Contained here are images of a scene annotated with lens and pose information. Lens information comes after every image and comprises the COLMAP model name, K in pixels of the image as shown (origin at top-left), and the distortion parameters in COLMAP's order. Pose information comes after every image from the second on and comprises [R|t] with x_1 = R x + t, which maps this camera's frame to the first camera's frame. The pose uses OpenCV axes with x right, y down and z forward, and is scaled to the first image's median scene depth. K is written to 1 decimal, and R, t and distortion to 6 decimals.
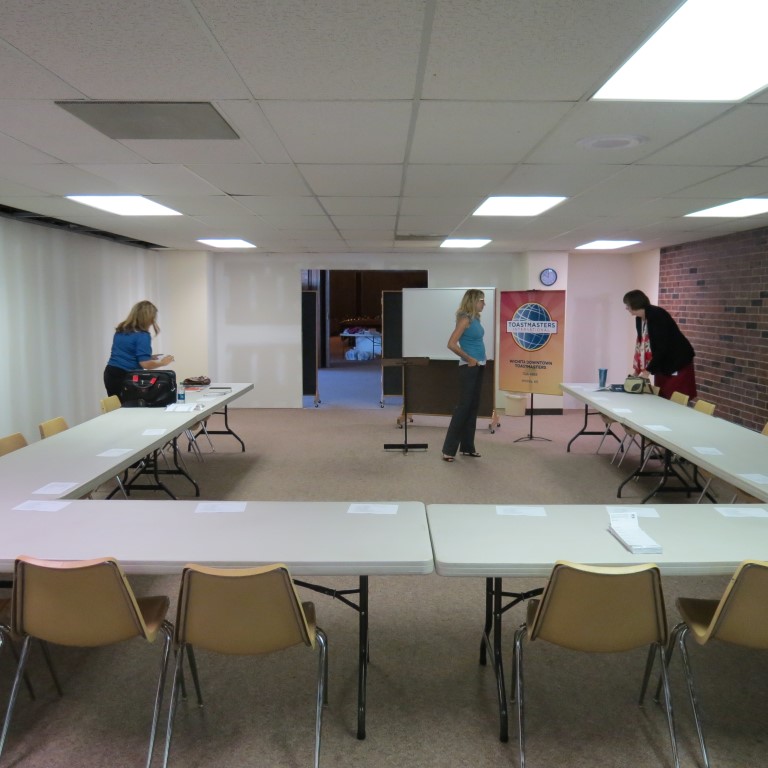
lens RADIAL K [[721.9, 0, 384.0], [0, 721.9, 384.0], [0, 0, 1]] dist [-0.043878, 0.000000]
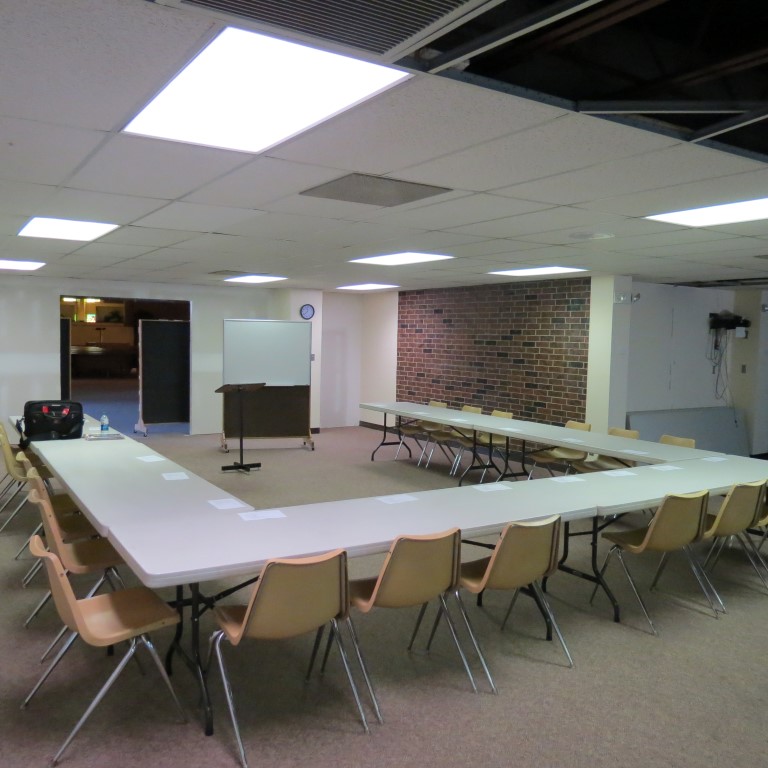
lens RADIAL K [[721.9, 0, 384.2], [0, 721.9, 384.6], [0, 0, 1]] dist [-0.043878, 0.000000]
pose [[0.844385, -0.019183, 0.535394, -0.309382], [0.040083, 0.998820, -0.027428, 0.002111], [-0.534236, 0.044620, 0.844157, -0.018764]]
